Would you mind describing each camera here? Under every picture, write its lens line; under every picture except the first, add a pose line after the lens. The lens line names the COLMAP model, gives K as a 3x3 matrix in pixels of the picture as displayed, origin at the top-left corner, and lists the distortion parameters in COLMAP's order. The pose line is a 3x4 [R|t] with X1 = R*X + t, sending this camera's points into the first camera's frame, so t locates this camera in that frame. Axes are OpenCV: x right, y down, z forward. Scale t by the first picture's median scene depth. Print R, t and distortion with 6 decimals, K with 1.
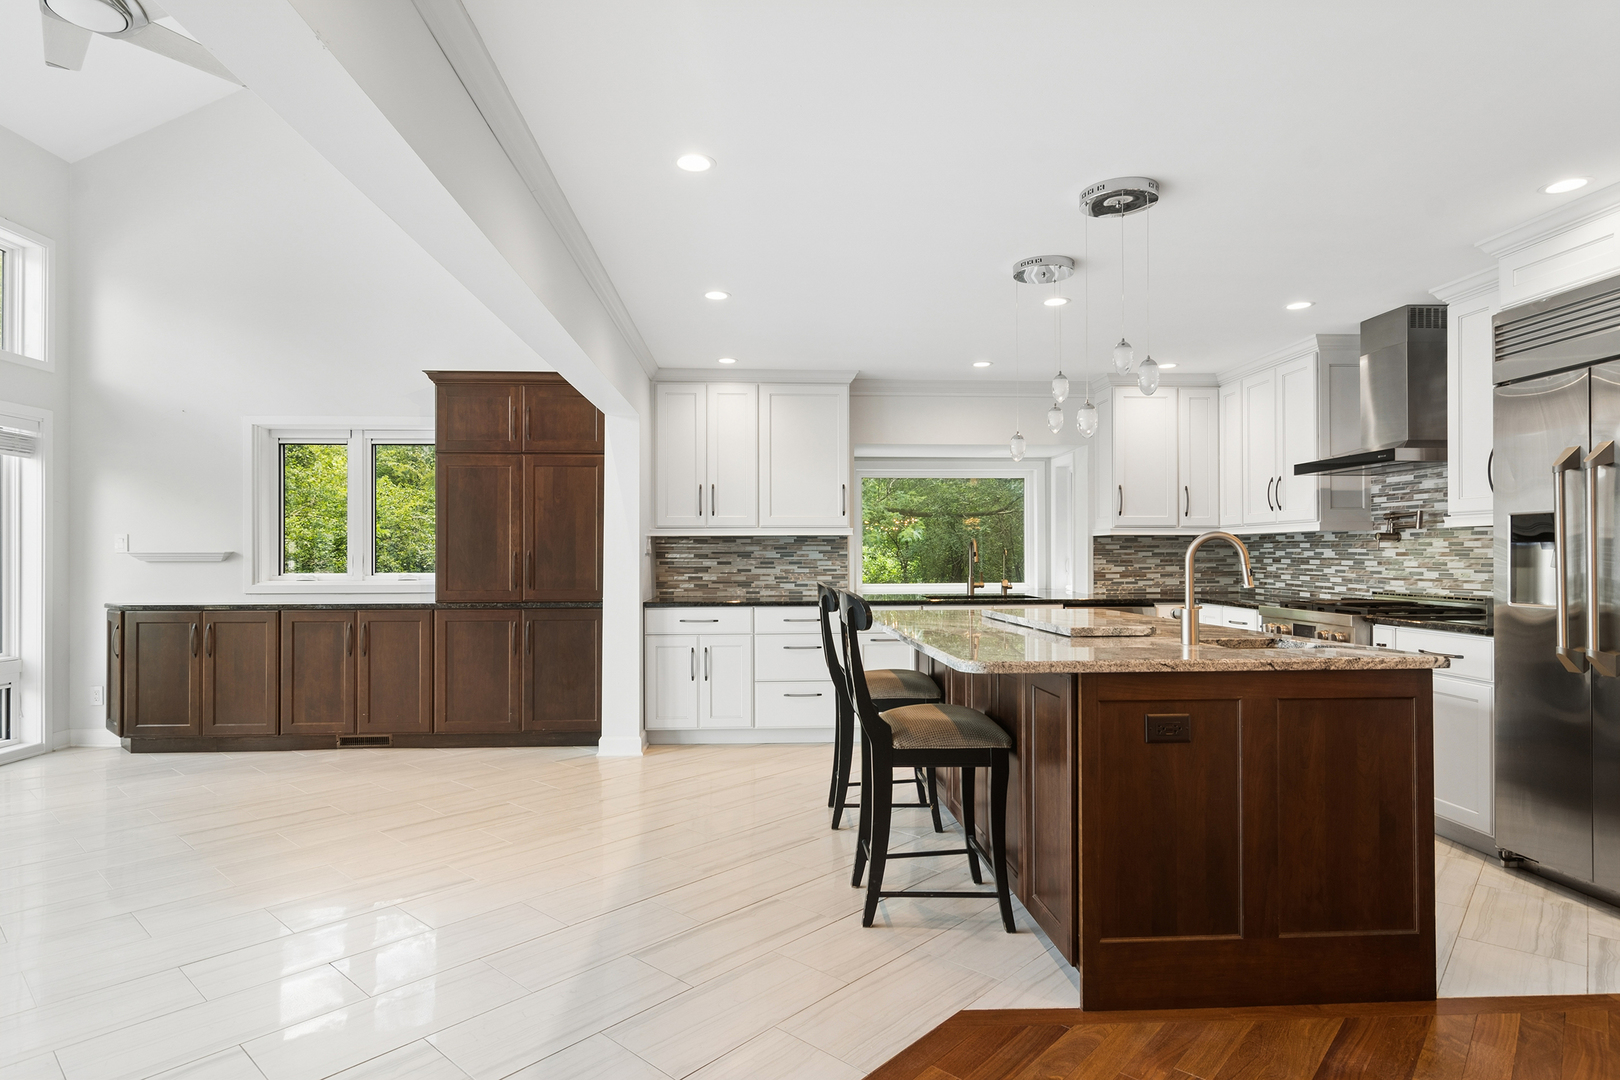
lens RADIAL K [[860.9, 0, 811.8], [0, 860.9, 550.7], [0, 0, 1]] dist [-0.001372, 0.000092]
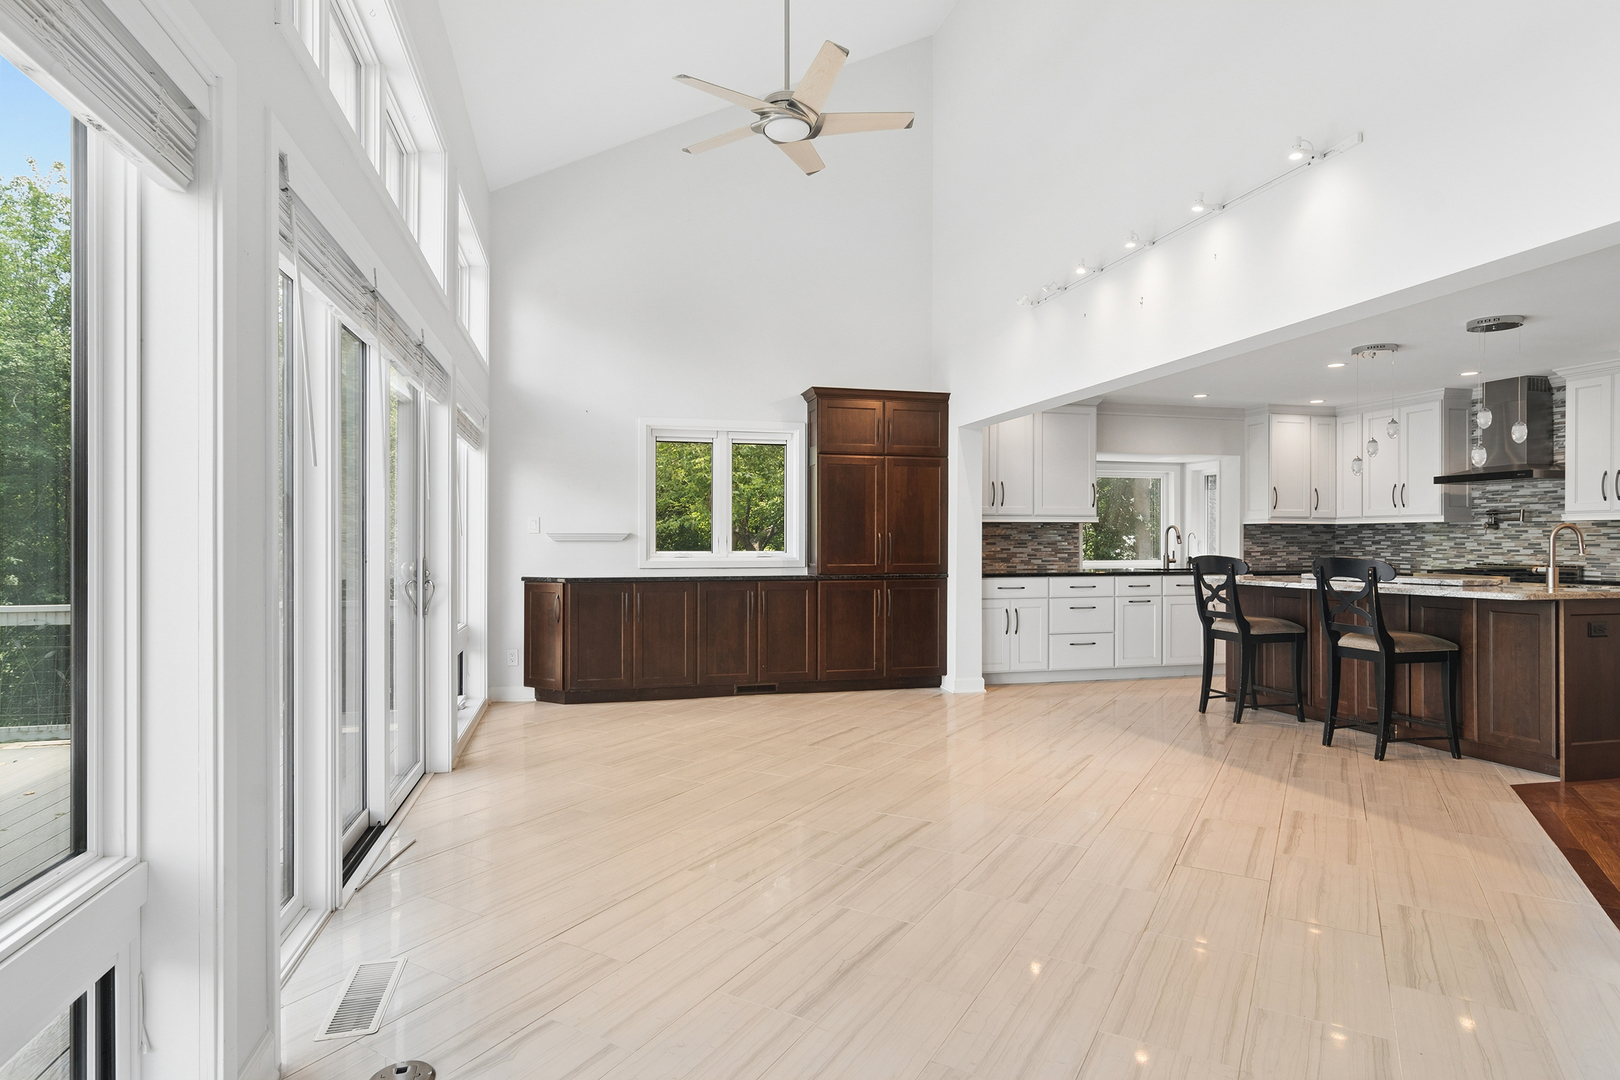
lens RADIAL K [[862.1, 0, 810.0], [0, 862.1, 540.0], [0, 0, 1]] dist [-0.001656, 0.000094]
pose [[0.980989, 0.003407, 0.194031, -0.686598], [-0.004386, 0.999980, 0.004613, 0.005155], [-0.194012, -0.005377, 0.980984, -0.209123]]
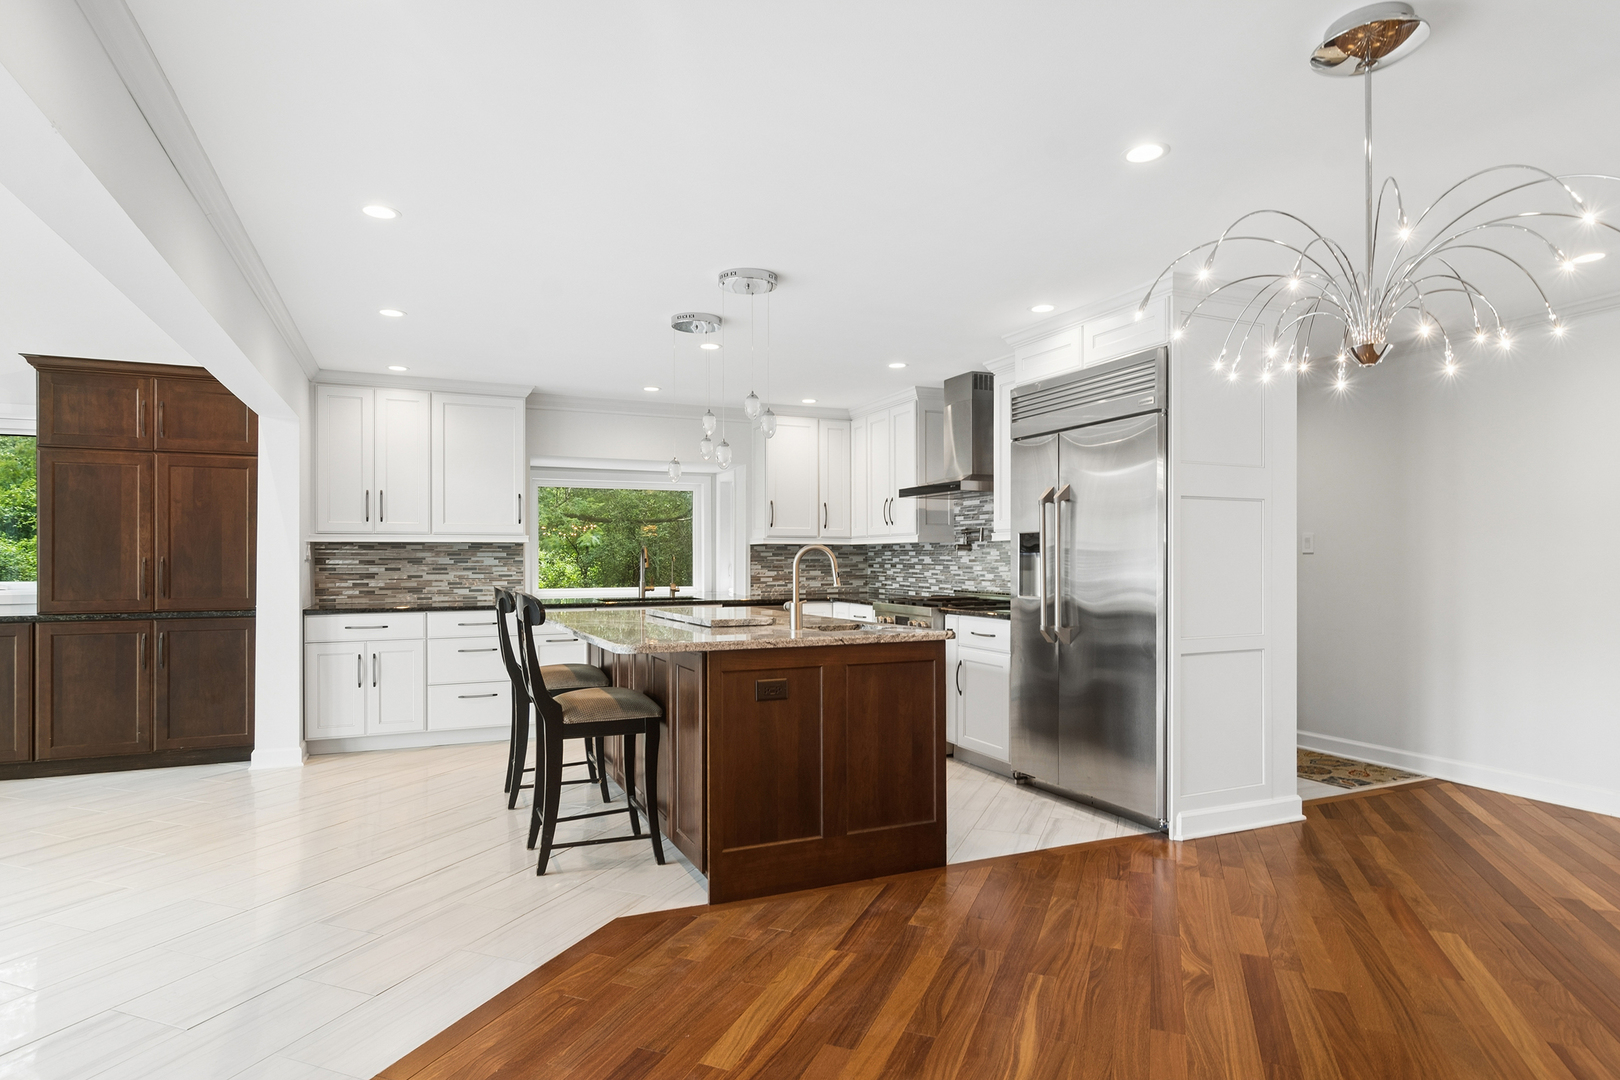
lens RADIAL K [[877.0, 0, 814.3], [0, 877.0, 558.7], [0, 0, 1]] dist [-0.001109, 0.000533]
pose [[0.935220, 0.001113, 0.354065, -0.005815], [-0.002174, 0.999994, 0.002599, -0.001740], [-0.354060, -0.003200, 0.935217, -0.134881]]
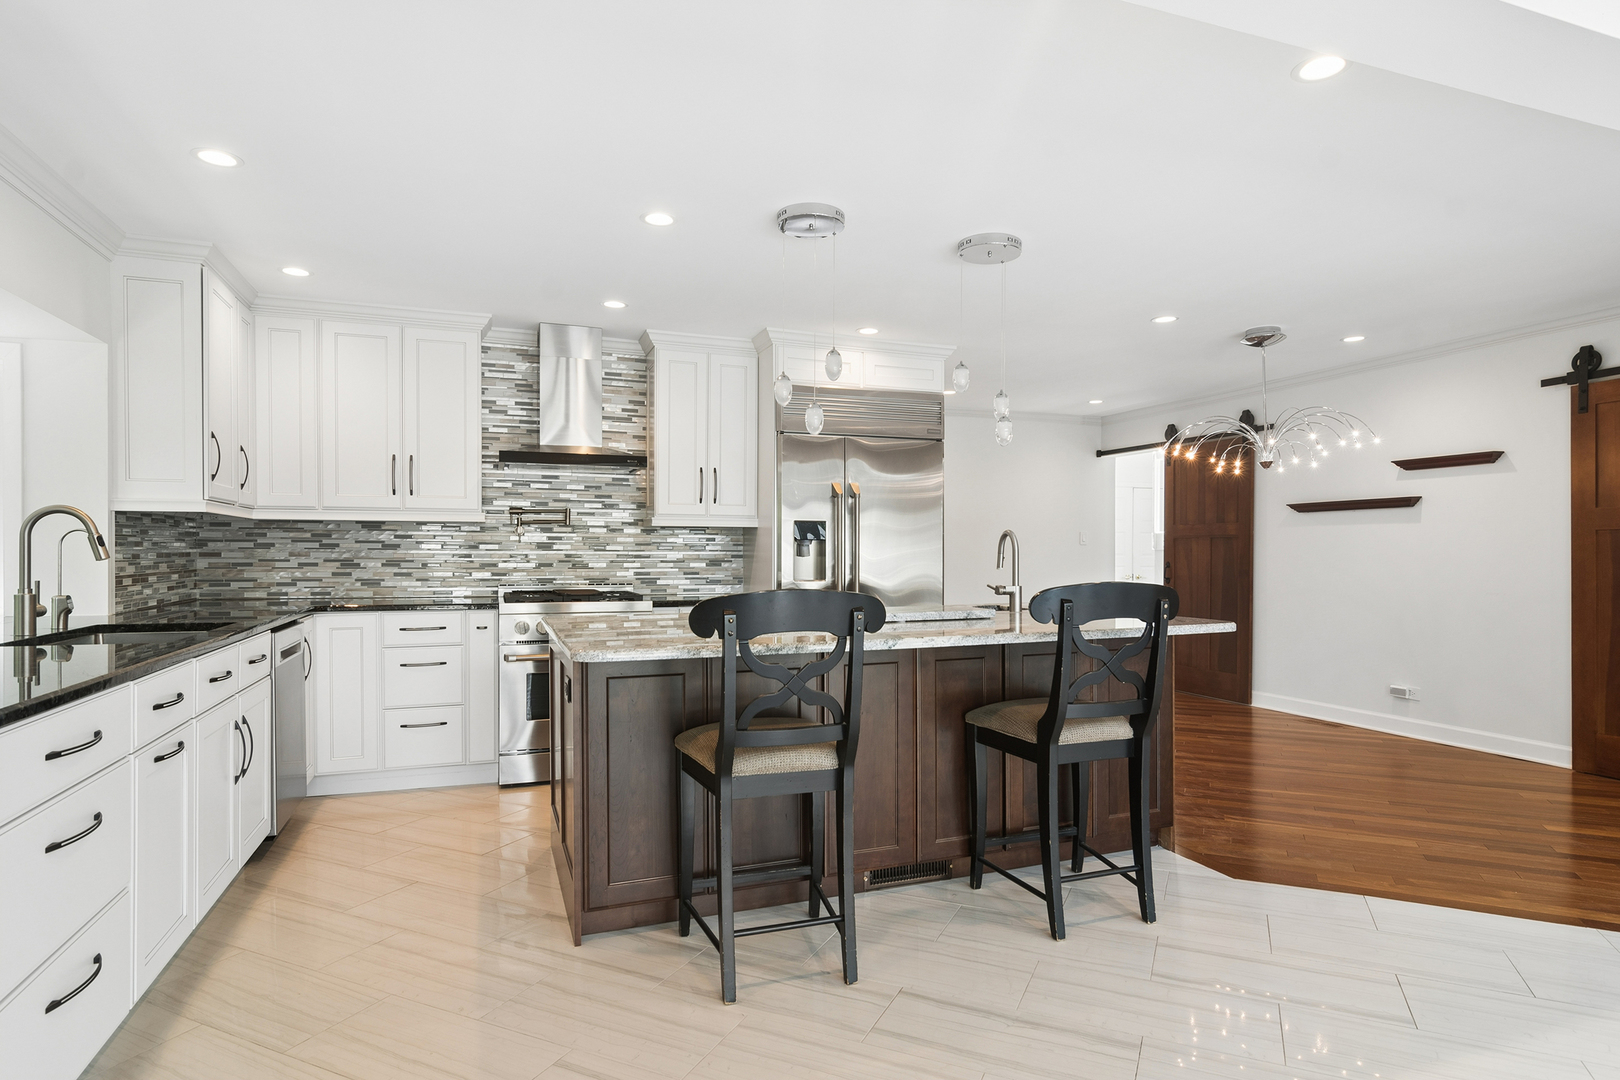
lens RADIAL K [[877.0, 0, 814.3], [0, 877.0, 558.7], [0, 0, 1]] dist [-0.001109, 0.000533]
pose [[-0.295658, -0.000590, 0.955294, -0.399753], [-0.004546, 0.999989, -0.000790, 0.014724], [-0.955283, -0.004576, -0.295658, 0.854430]]
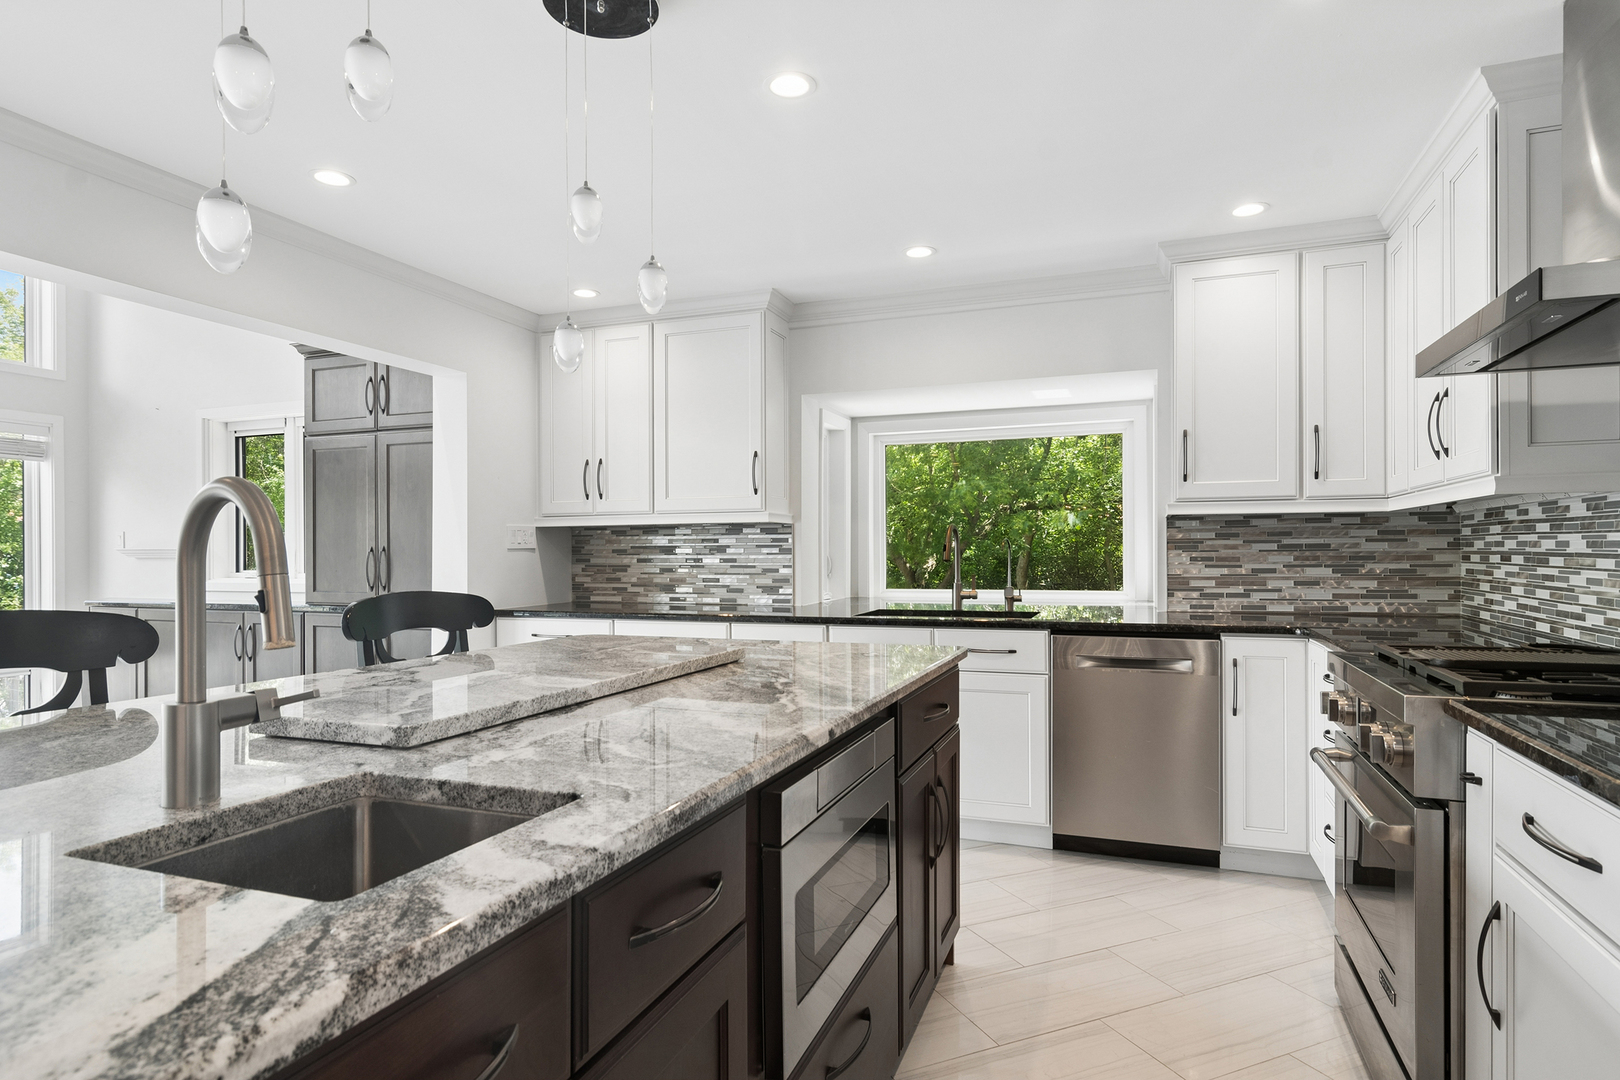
lens RADIAL K [[877.0, 0, 814.3], [0, 877.0, 558.7], [0, 0, 1]] dist [-0.001109, 0.000533]
pose [[0.914630, 0.001440, -0.404289, 0.406184], [0.004717, 0.999888, 0.014231, 0.002526], [0.404264, -0.014923, 0.914521, 0.382273]]
